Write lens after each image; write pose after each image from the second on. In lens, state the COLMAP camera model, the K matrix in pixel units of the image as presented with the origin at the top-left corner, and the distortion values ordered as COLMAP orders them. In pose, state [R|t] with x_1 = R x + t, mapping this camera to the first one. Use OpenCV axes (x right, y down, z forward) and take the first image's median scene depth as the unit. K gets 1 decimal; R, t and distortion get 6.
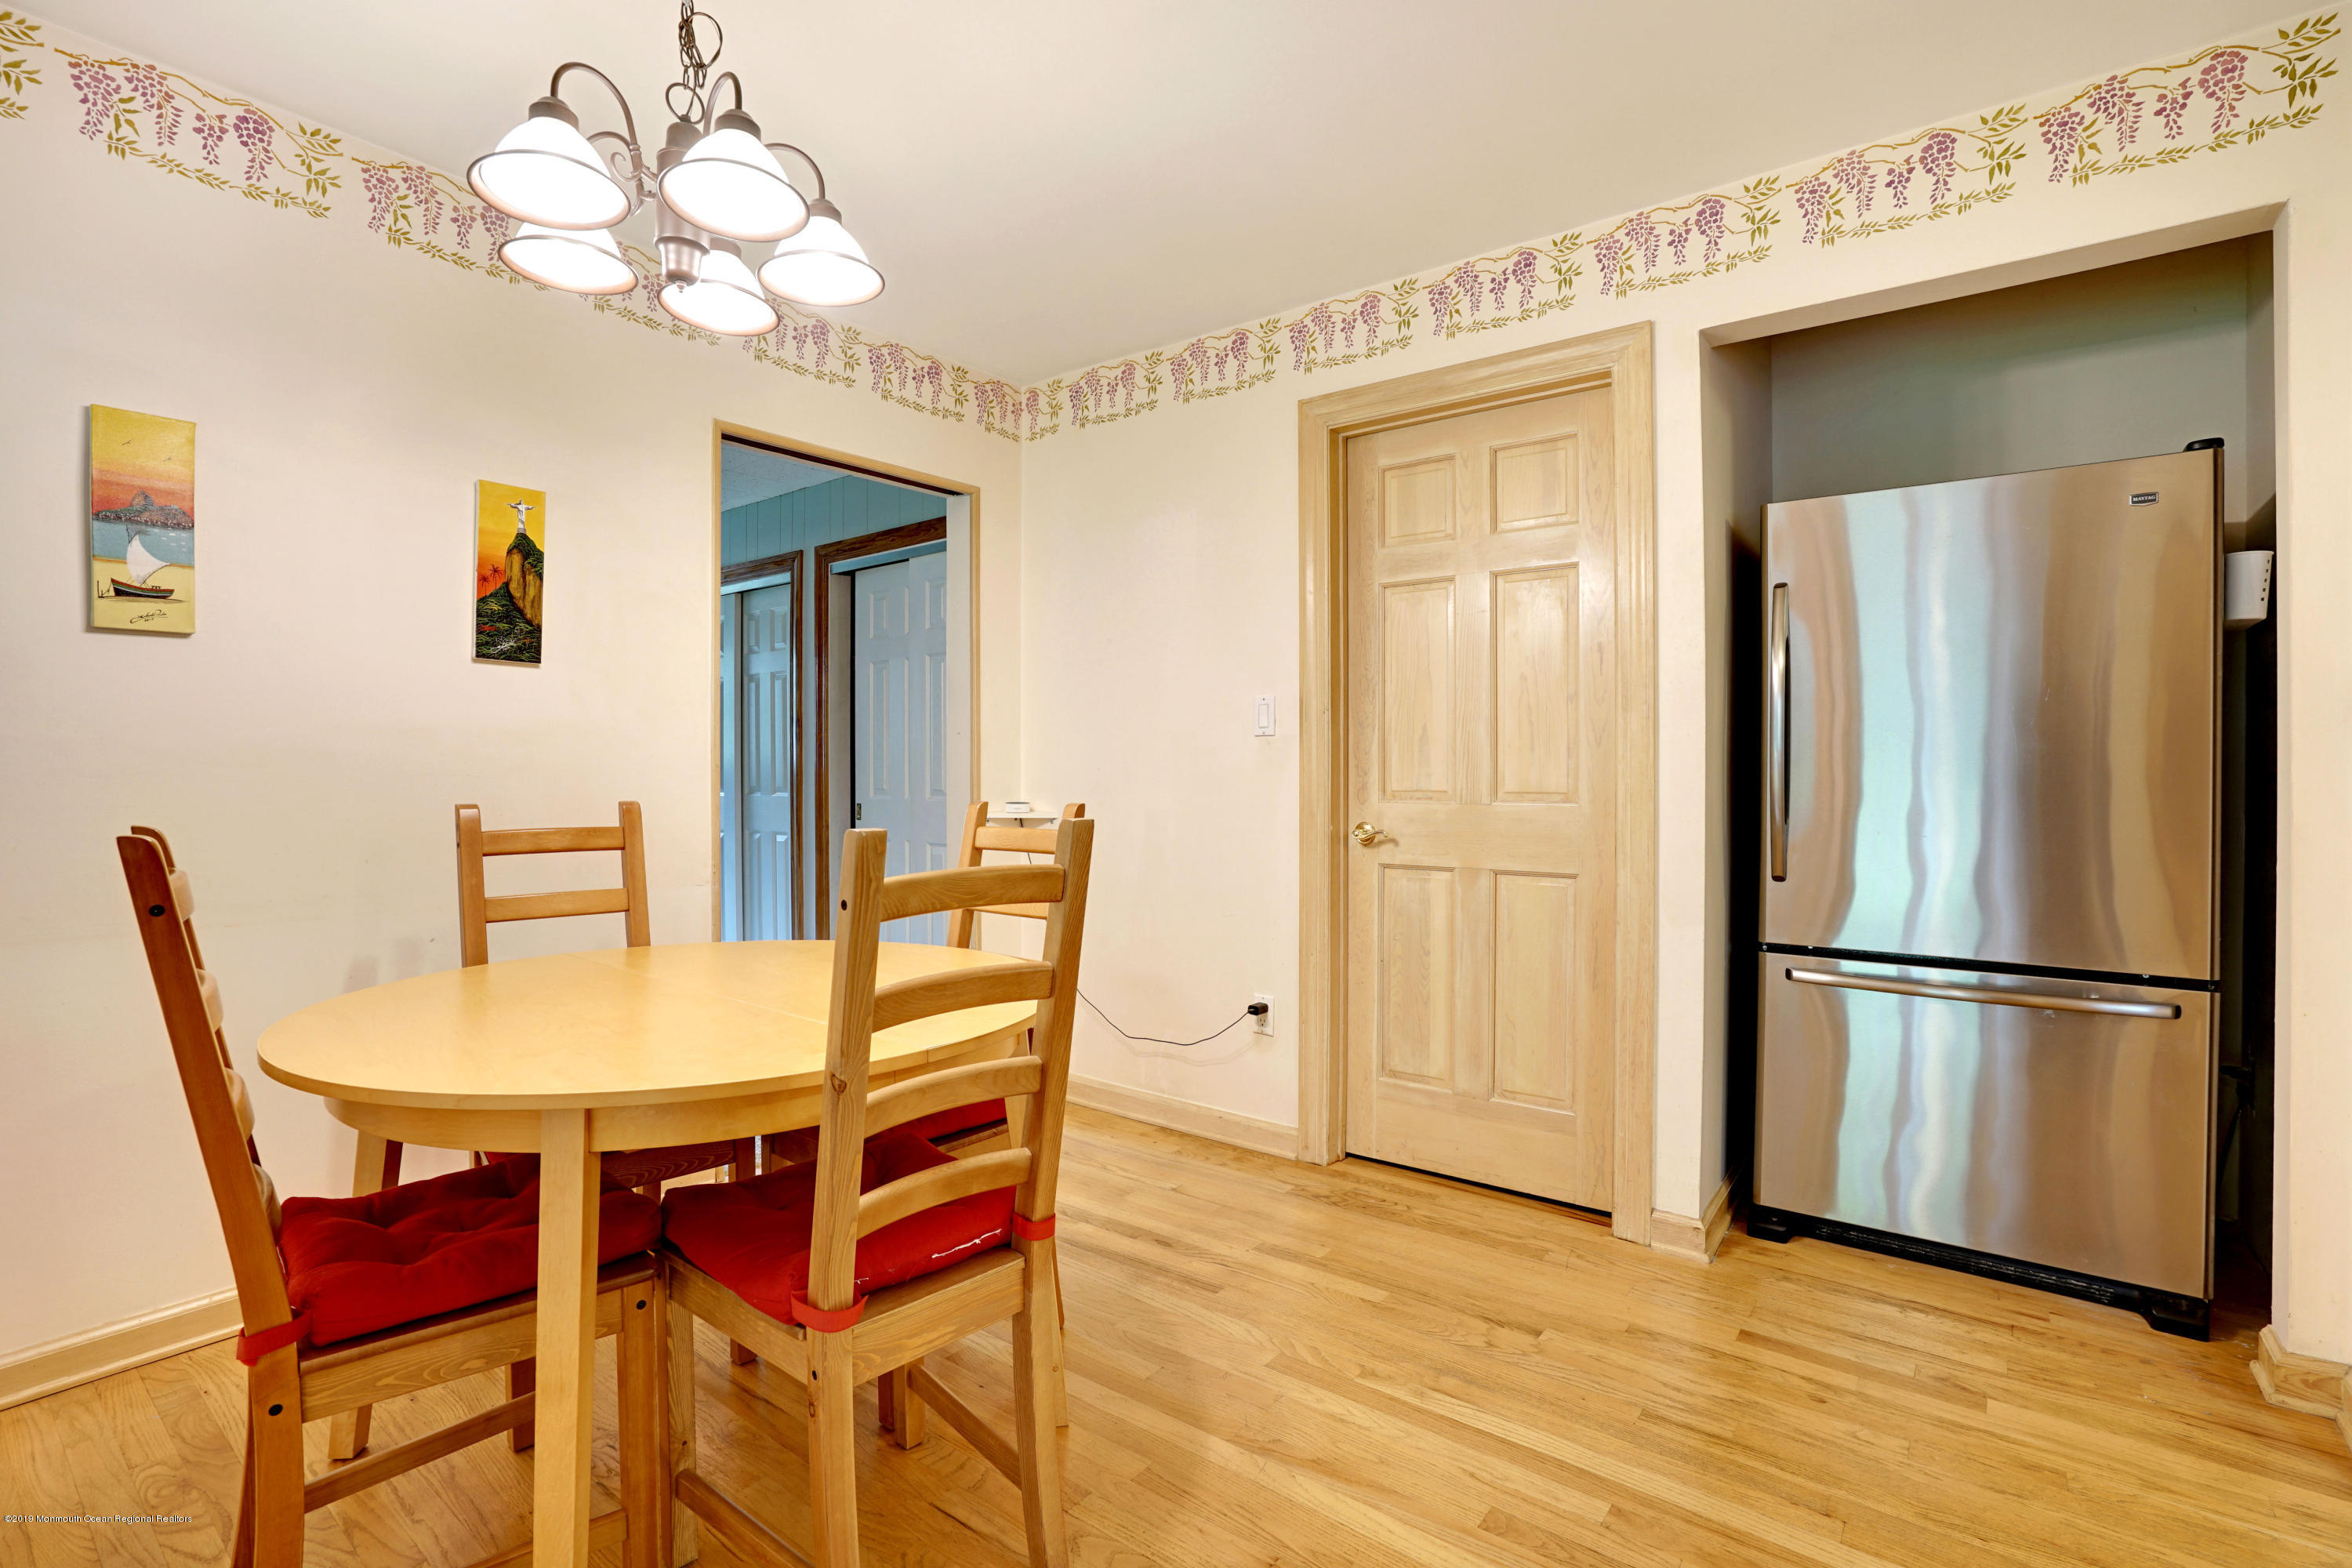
lens RADIAL K [[1072.5, 0, 1164.9], [0, 1072.5, 795.7], [0, 0, 1]] dist [-0.045023, 0.010061]
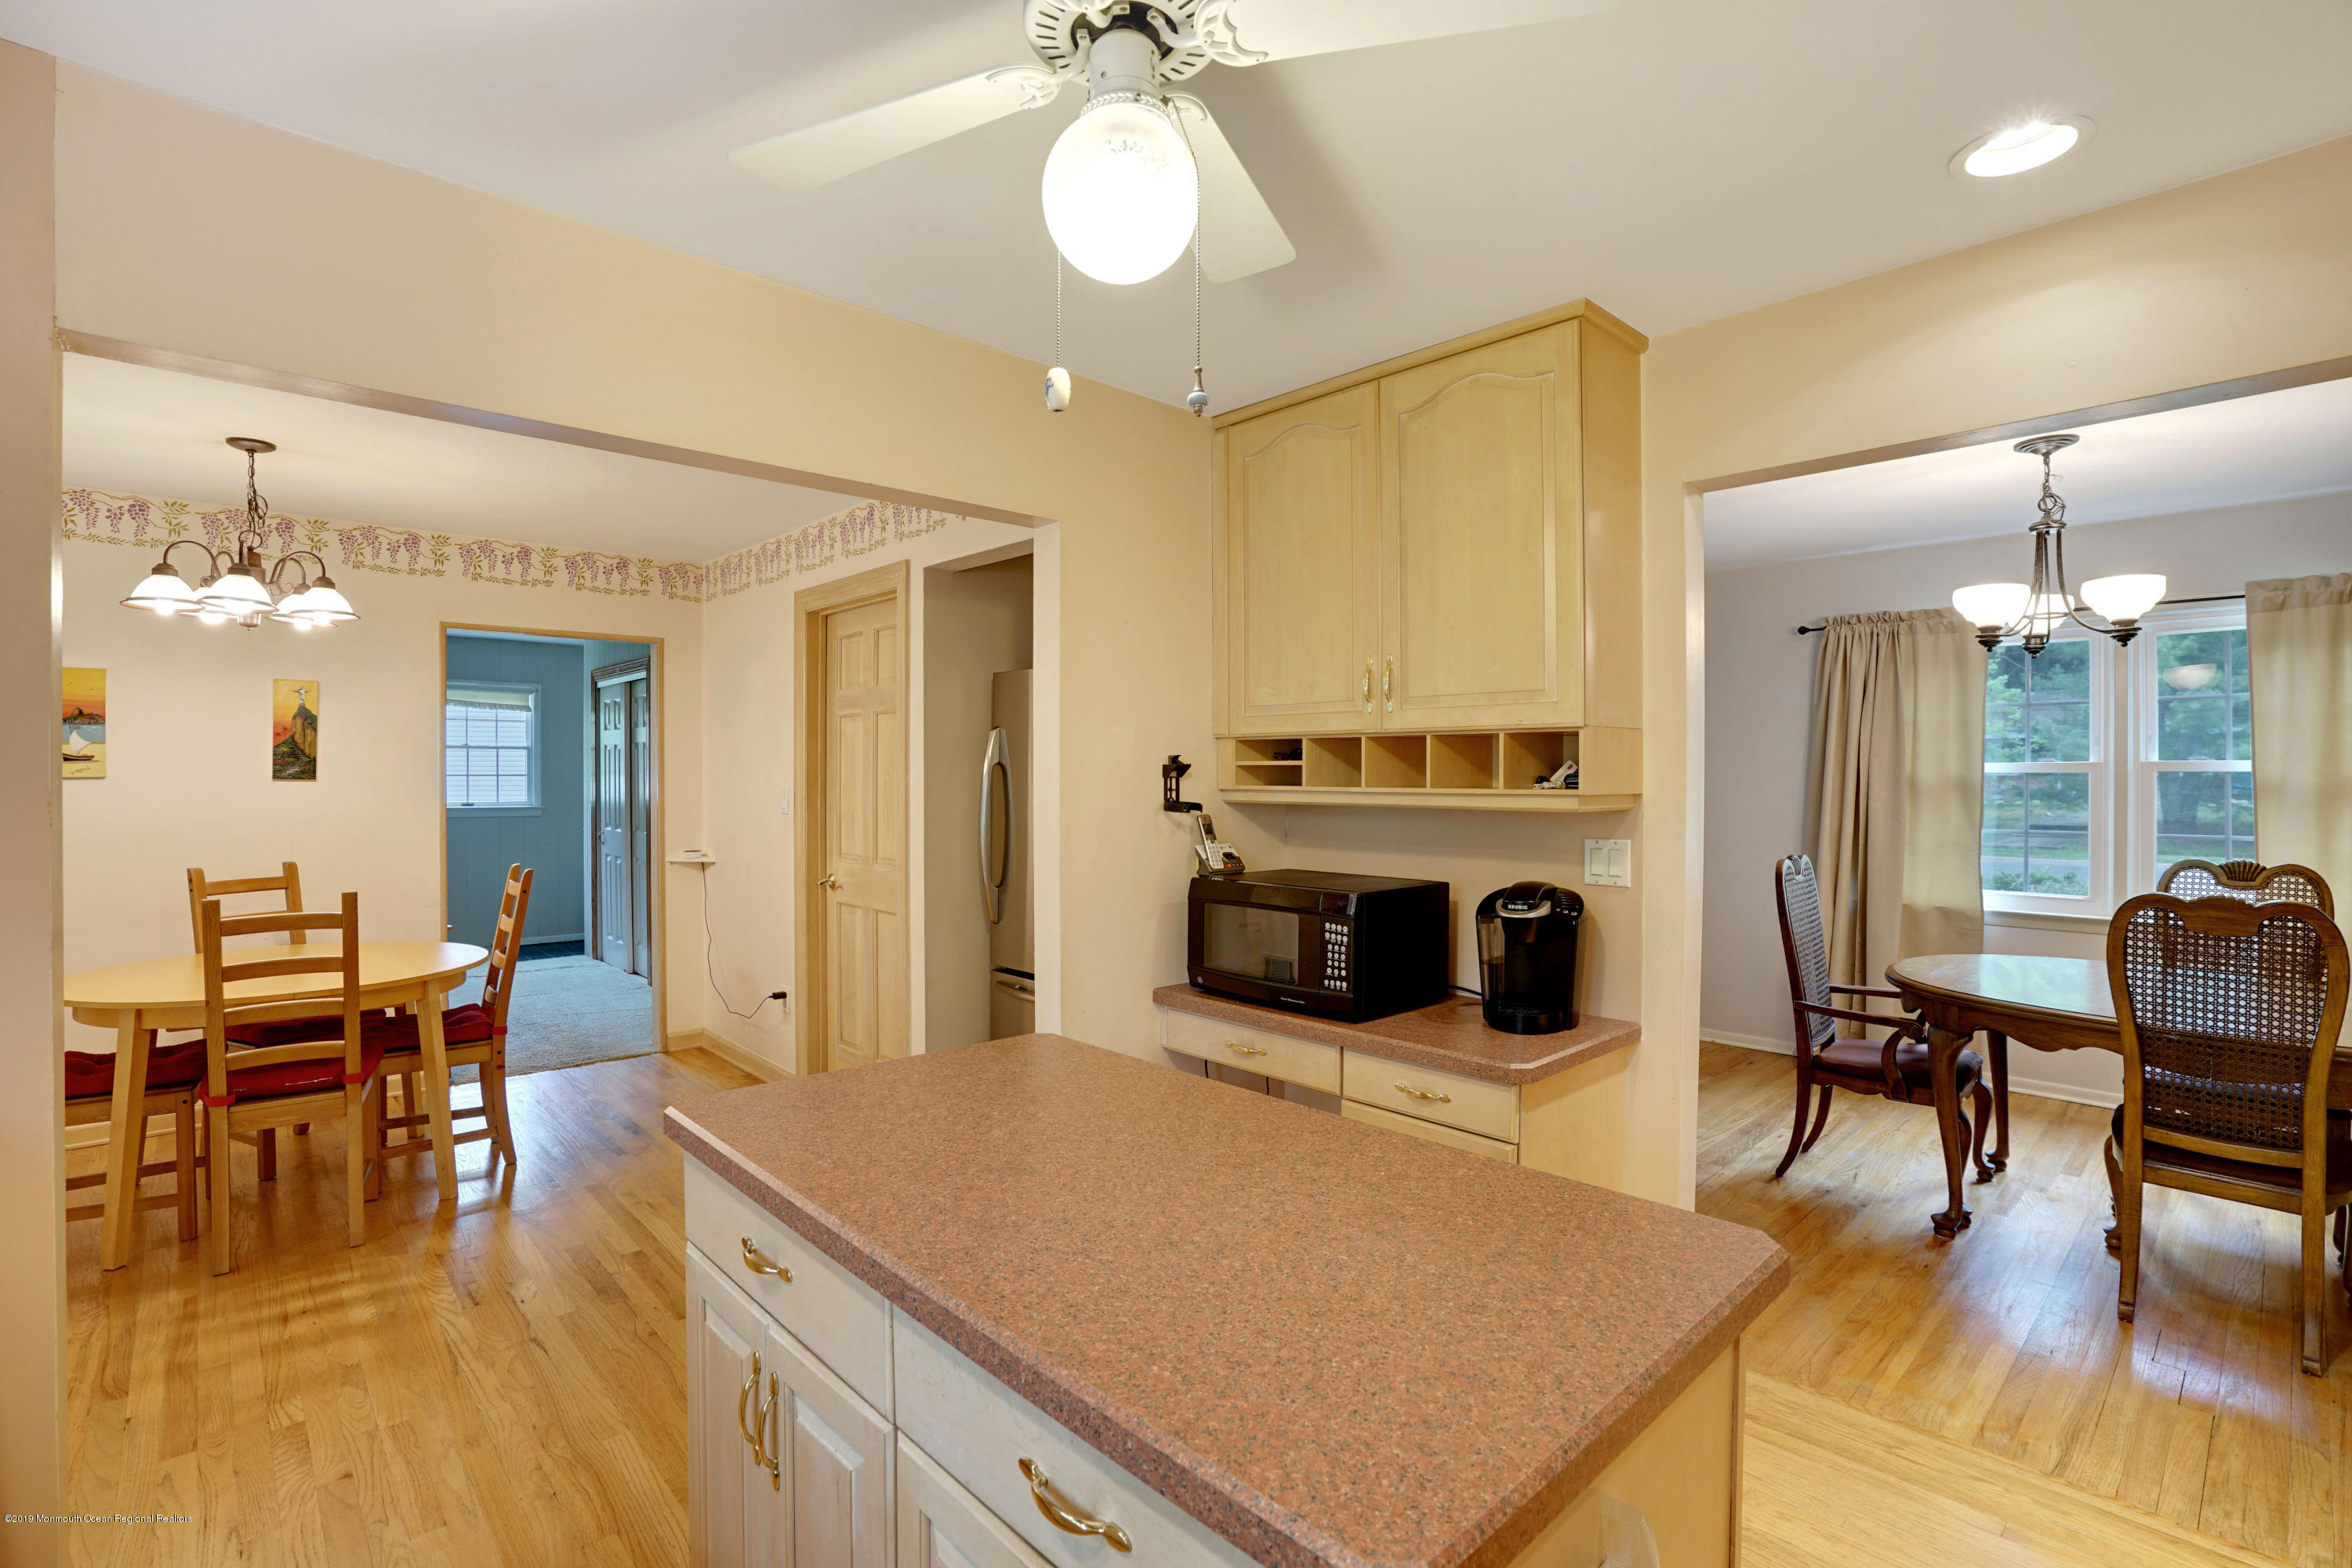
lens RADIAL K [[1072.5, 0, 1179.3], [0, 1072.5, 796.5], [0, 0, 1]] dist [-0.045023, 0.010061]
pose [[0.987748, 0.004230, -0.155998, 1.100897], [-0.004615, 0.999987, -0.002108, -0.100105], [0.155987, 0.002802, 0.987755, -0.490253]]
